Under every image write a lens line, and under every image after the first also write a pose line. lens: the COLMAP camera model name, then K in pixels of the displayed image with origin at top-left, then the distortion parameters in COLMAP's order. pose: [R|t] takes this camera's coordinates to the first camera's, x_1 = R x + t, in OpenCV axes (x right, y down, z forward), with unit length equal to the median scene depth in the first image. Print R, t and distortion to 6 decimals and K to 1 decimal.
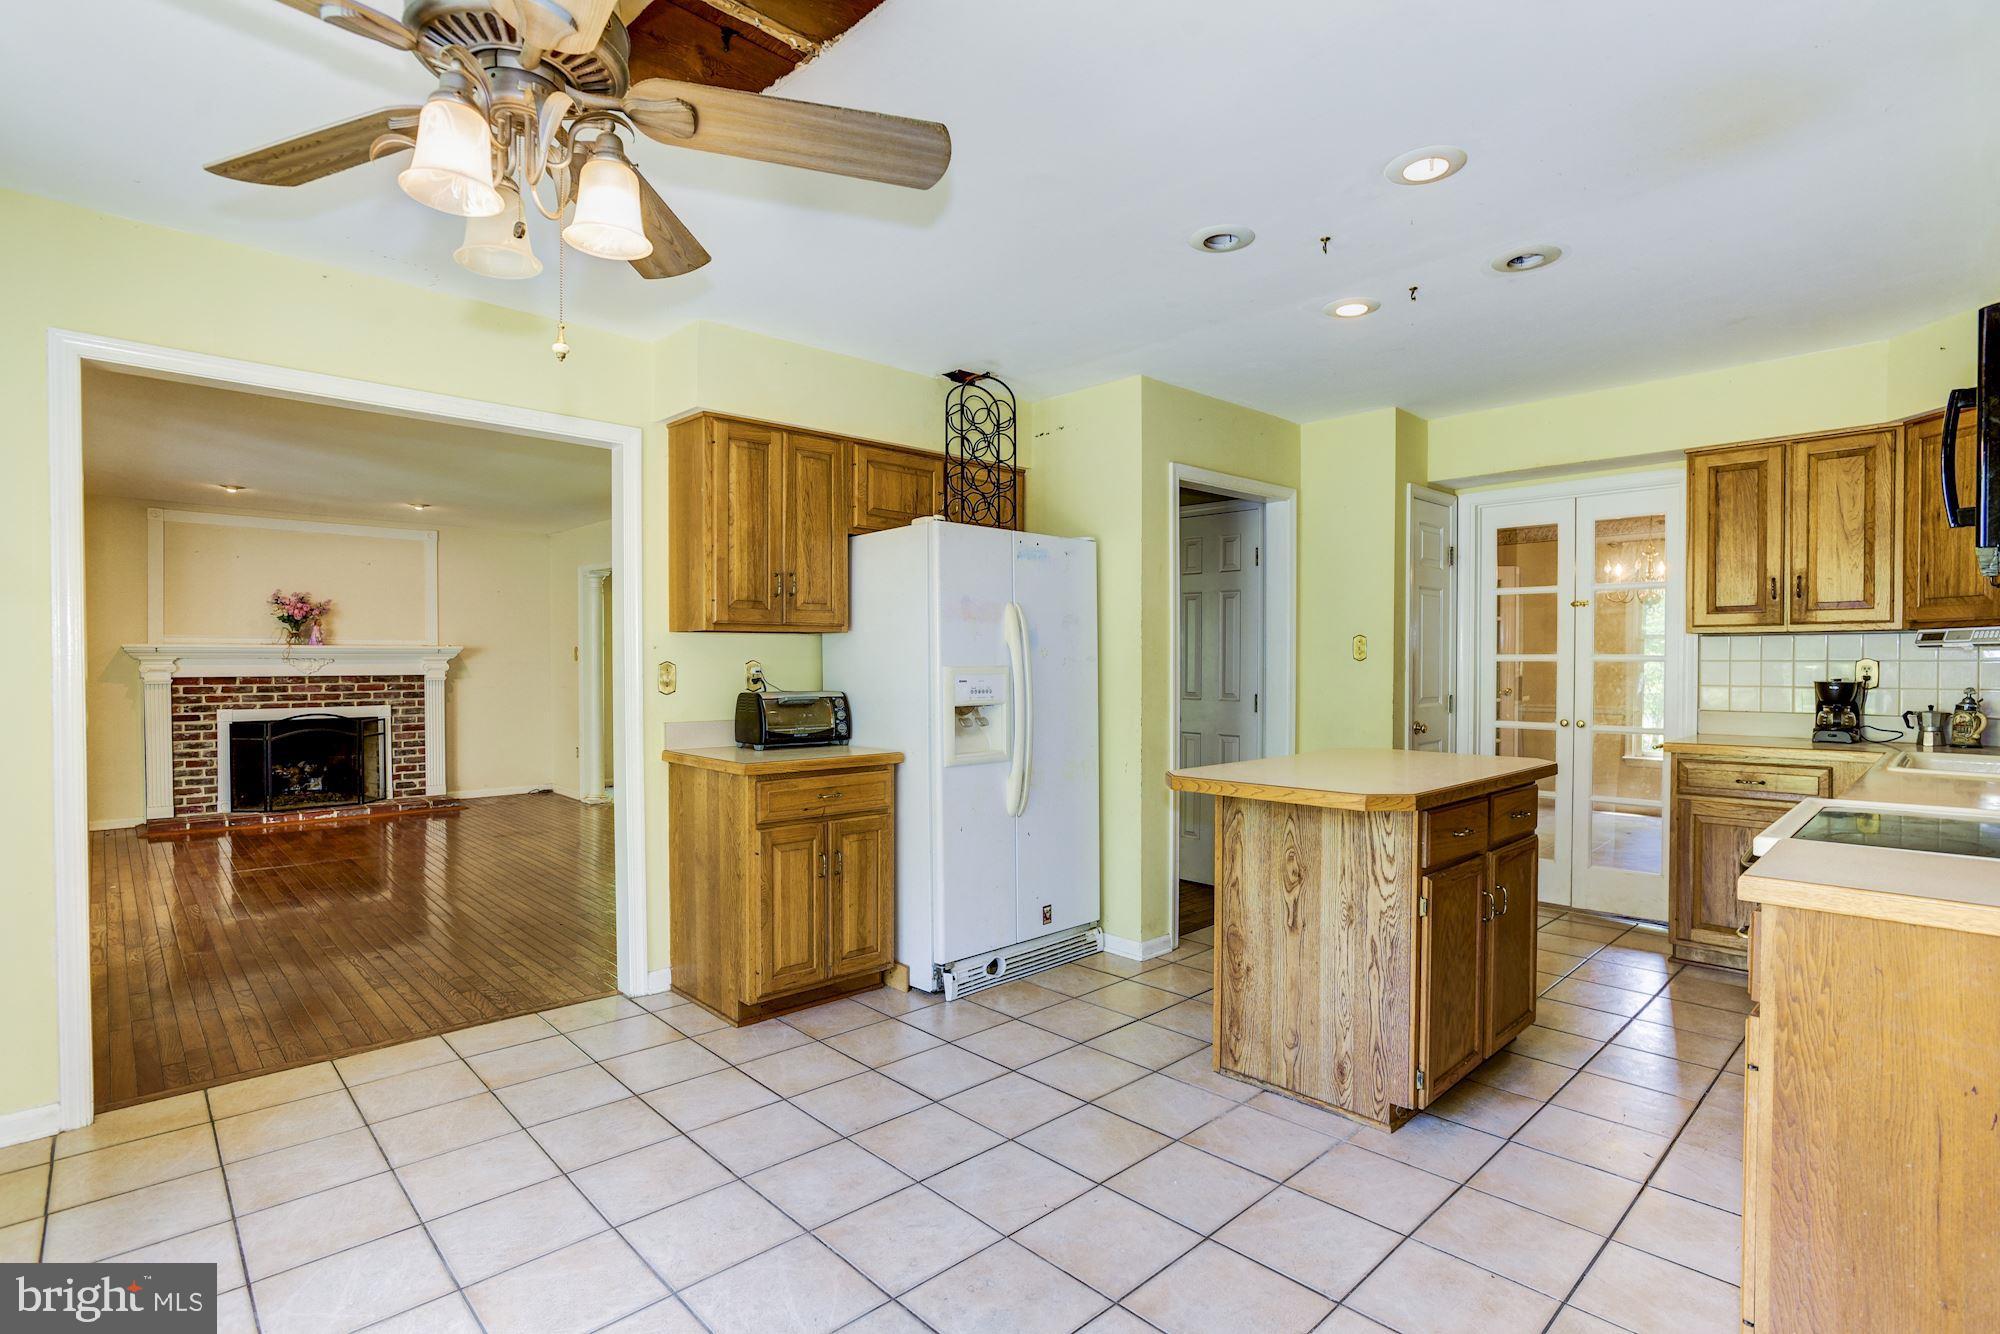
lens RADIAL K [[968.0, 0, 1001.4], [0, 968.0, 666.9], [0, 0, 1]] dist [-0.037277, 0.013754]
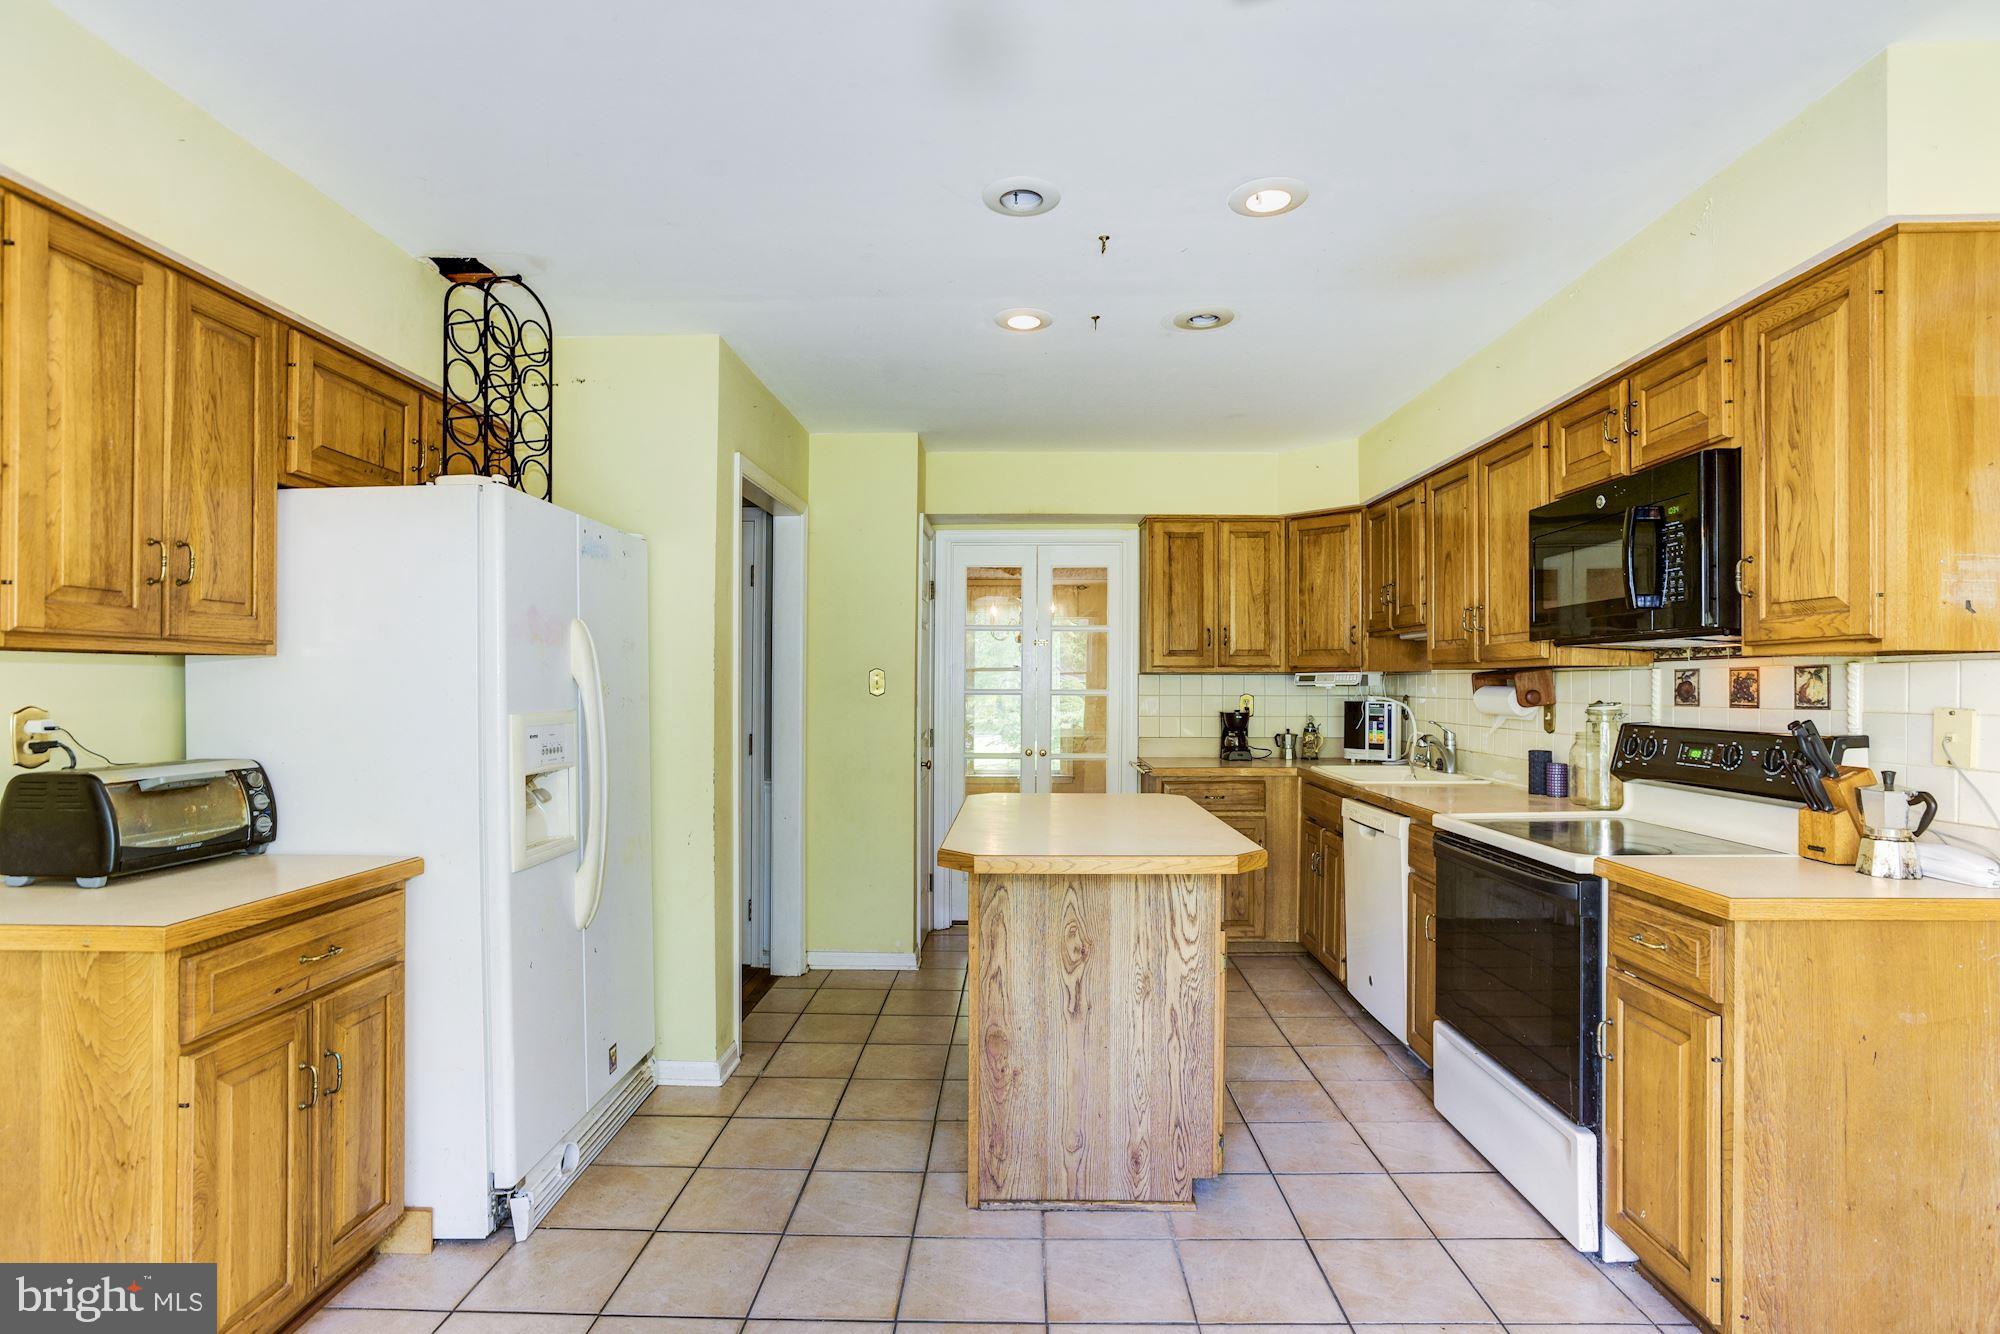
lens RADIAL K [[968.0, 0, 1016.4], [0, 968.0, 681.0], [0, 0, 1]] dist [-0.037277, 0.013754]
pose [[0.704117, 0.005665, 0.710061, -0.266097], [0.002035, 0.999948, -0.009996, -0.015254], [-0.710081, 0.008483, 0.704069, 0.317454]]
